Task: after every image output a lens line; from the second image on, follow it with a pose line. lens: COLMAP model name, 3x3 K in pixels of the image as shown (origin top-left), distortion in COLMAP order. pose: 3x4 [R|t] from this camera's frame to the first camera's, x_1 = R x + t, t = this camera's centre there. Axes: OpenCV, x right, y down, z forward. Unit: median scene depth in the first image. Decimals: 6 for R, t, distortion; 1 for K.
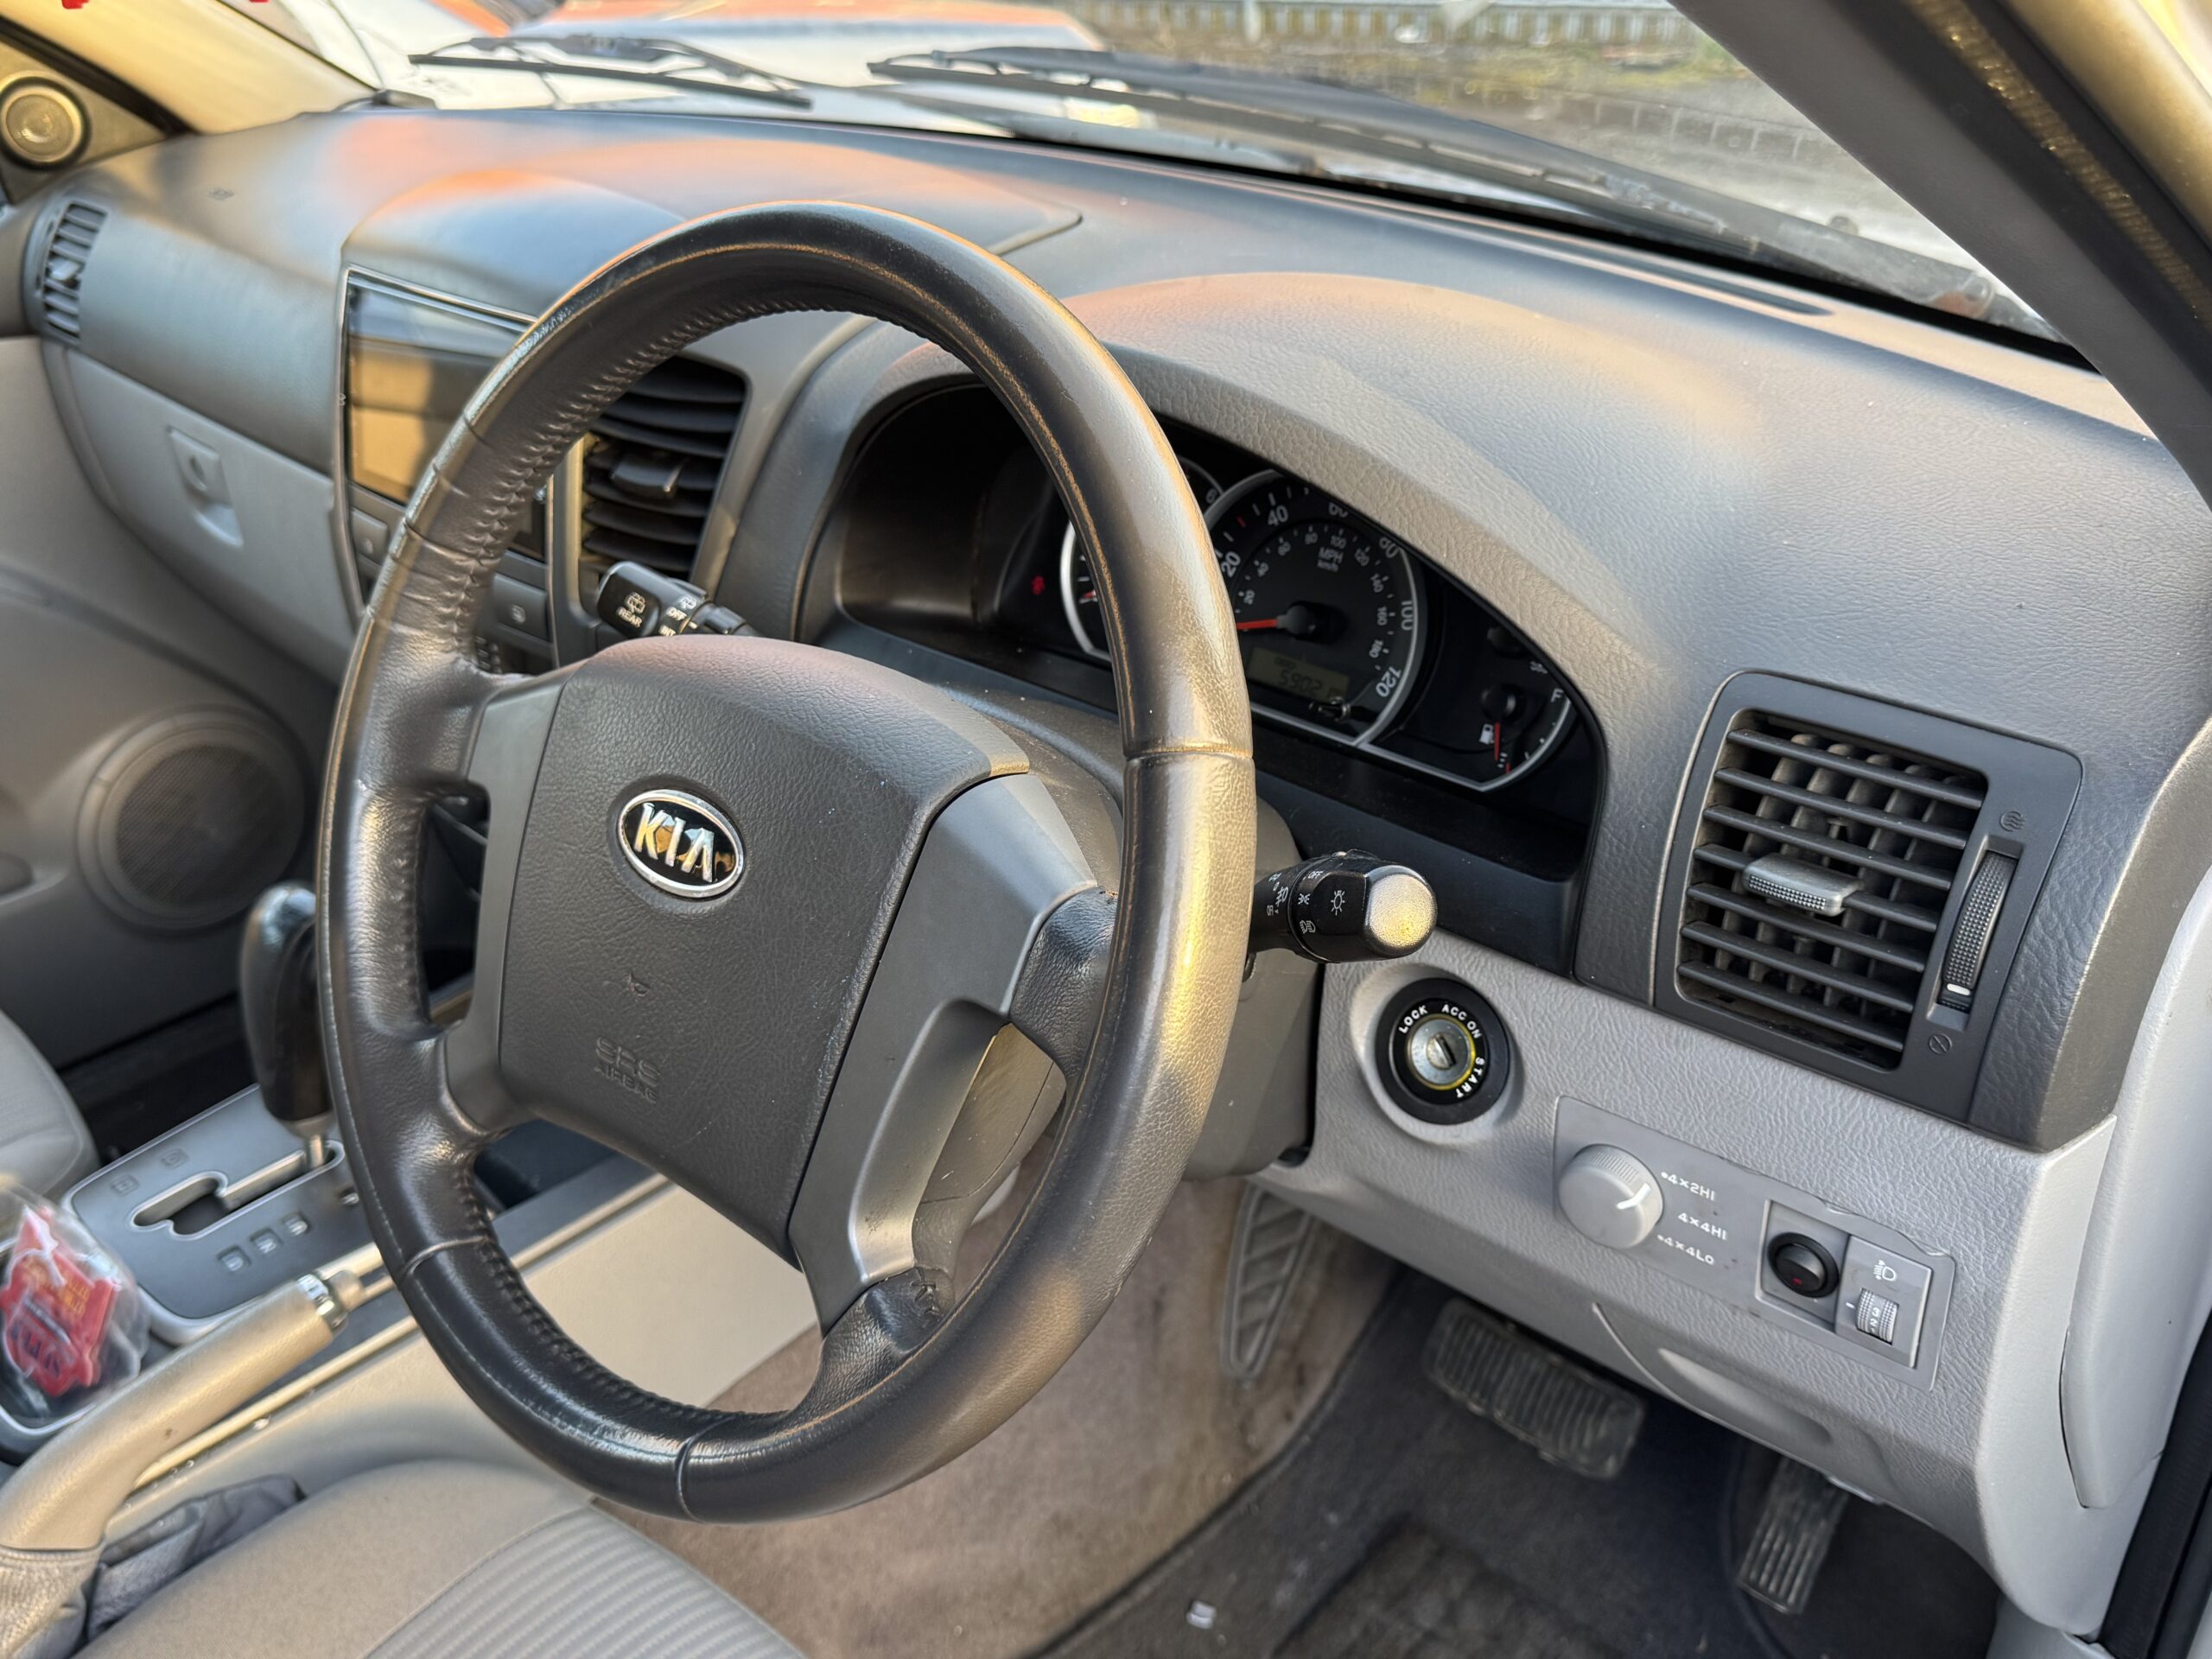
lens RADIAL K [[1974.4, 0, 1106.0], [0, 1974.4, 829.5], [0, 0, 1]] dist [0.200911, -0.326570]
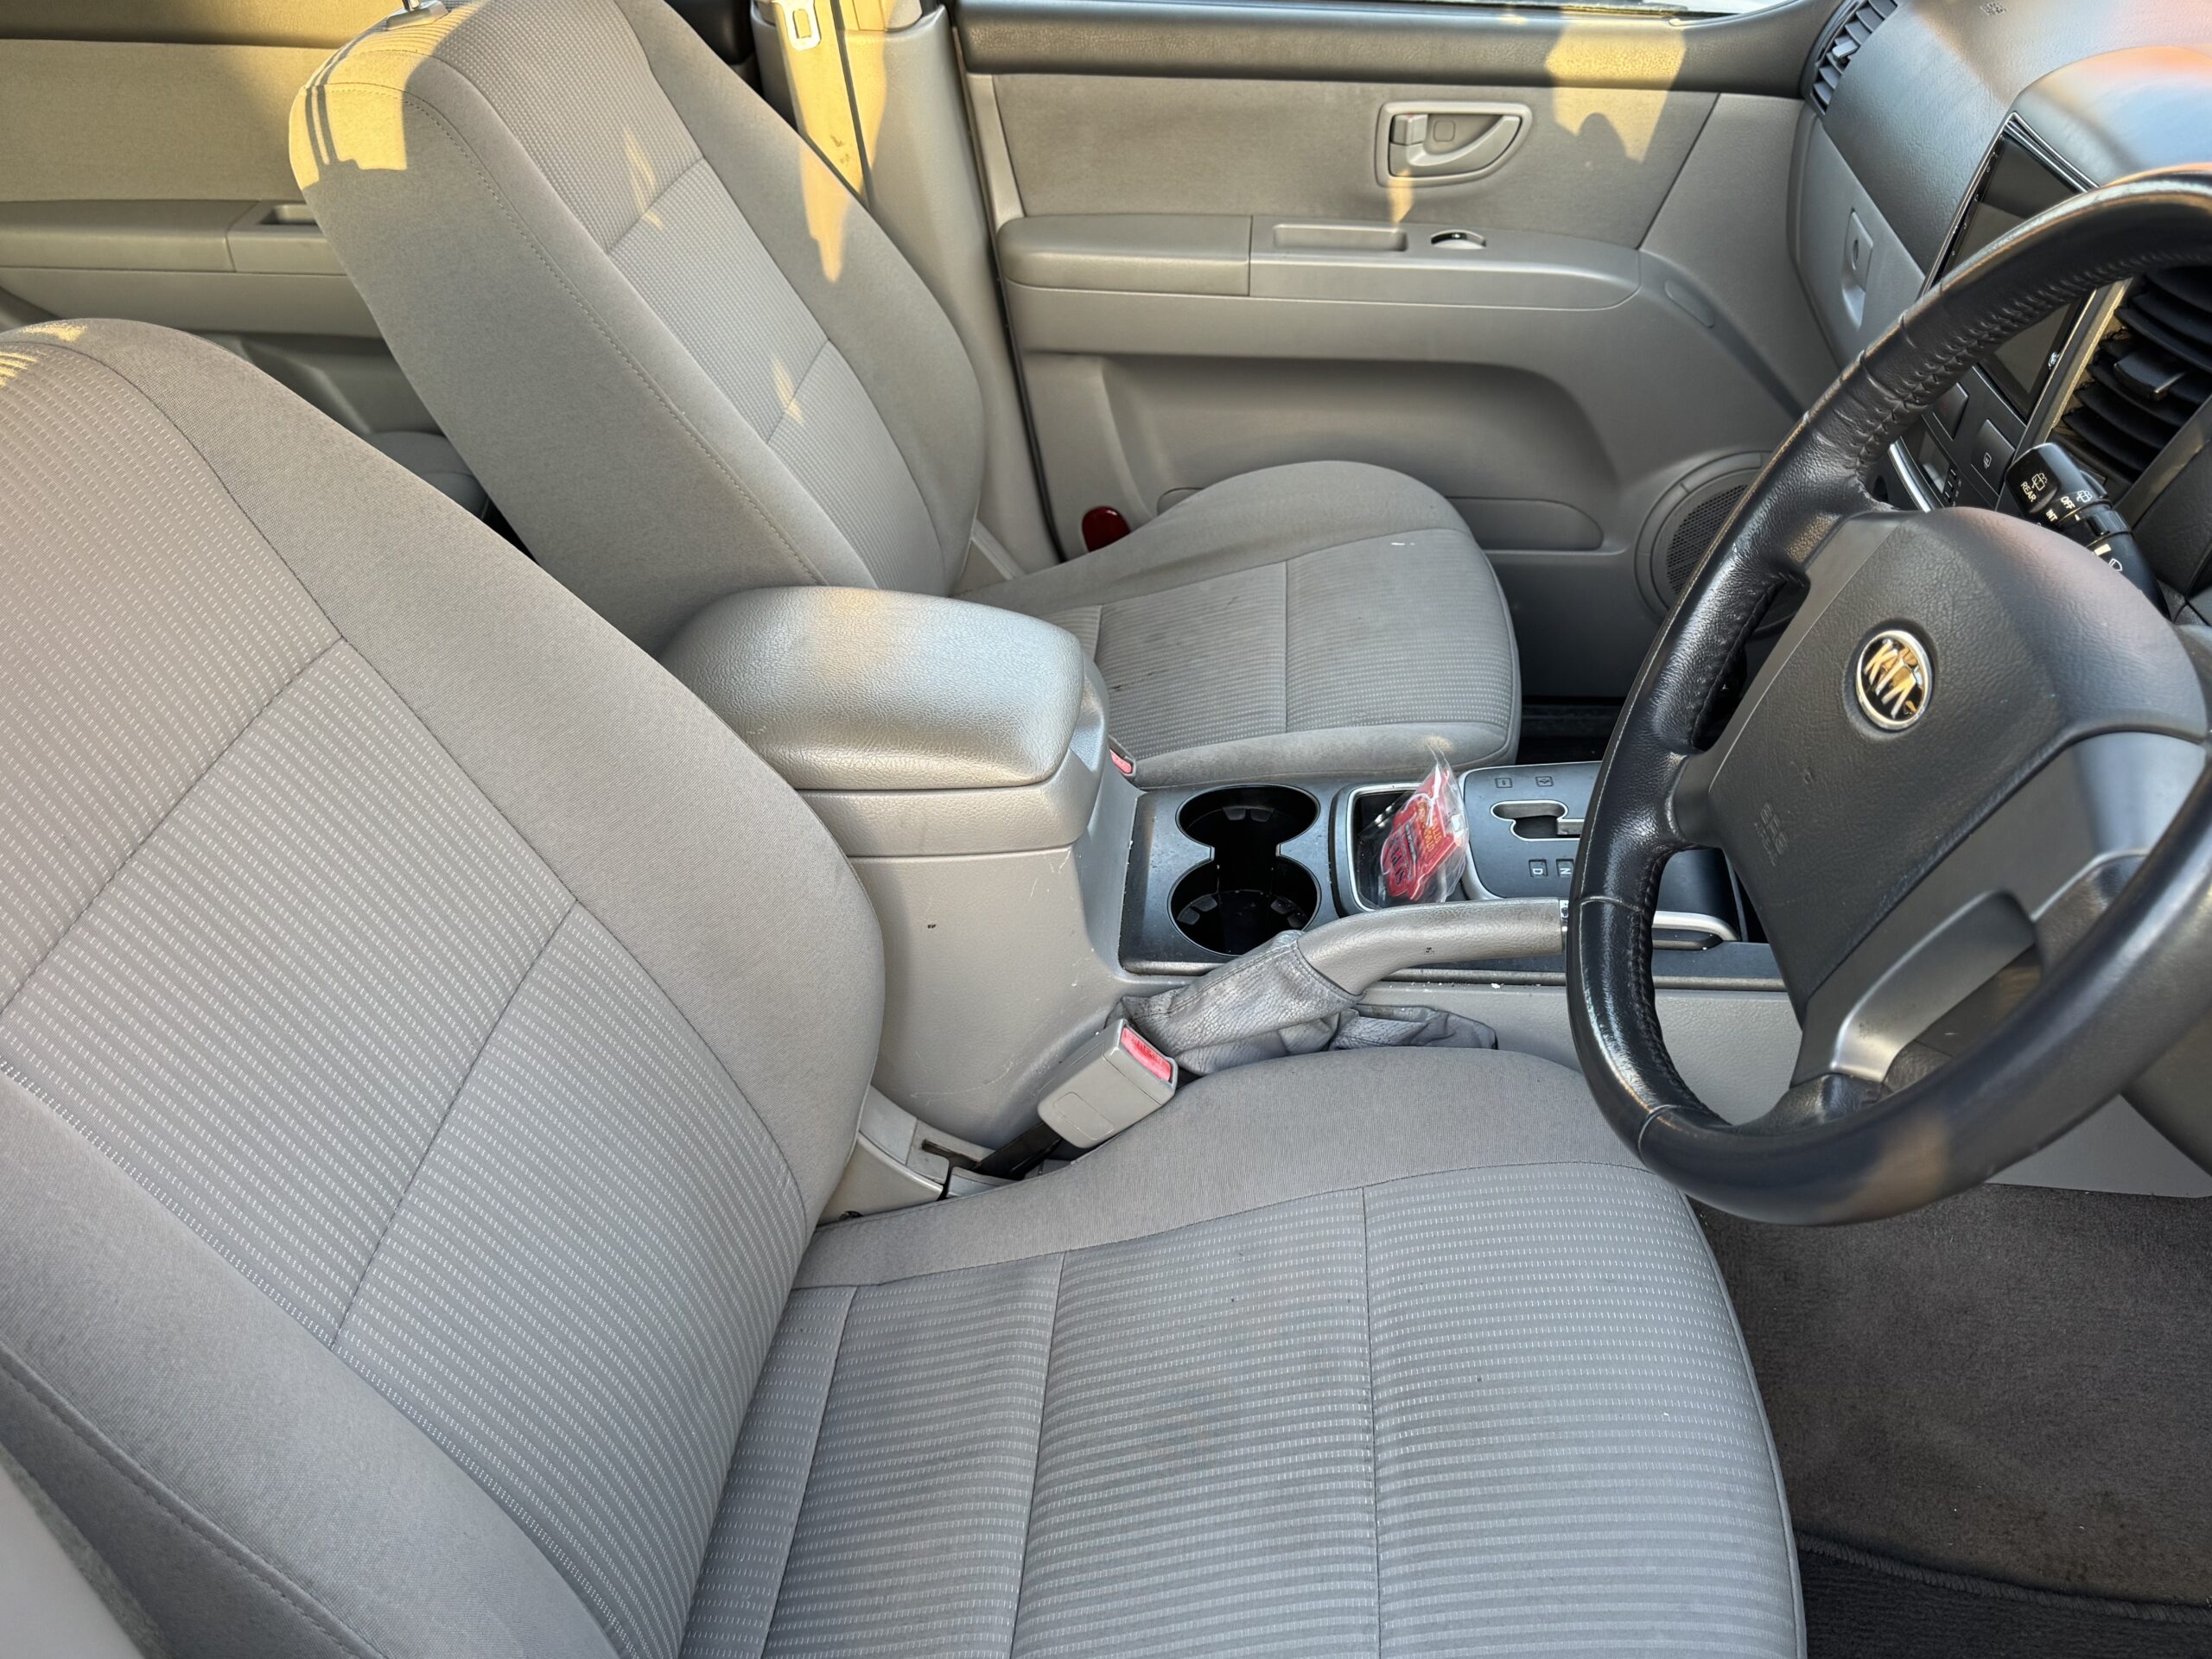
lens RADIAL K [[1974.4, 0, 1106.0], [0, 1974.4, 829.5], [0, 0, 1]] dist [0.200911, -0.326570]
pose [[0.646771, 0.445648, -0.618939, 0.208315], [-0.373898, 0.892587, 0.251970, -0.032405], [0.664747, 0.068454, 0.743926, -0.154697]]
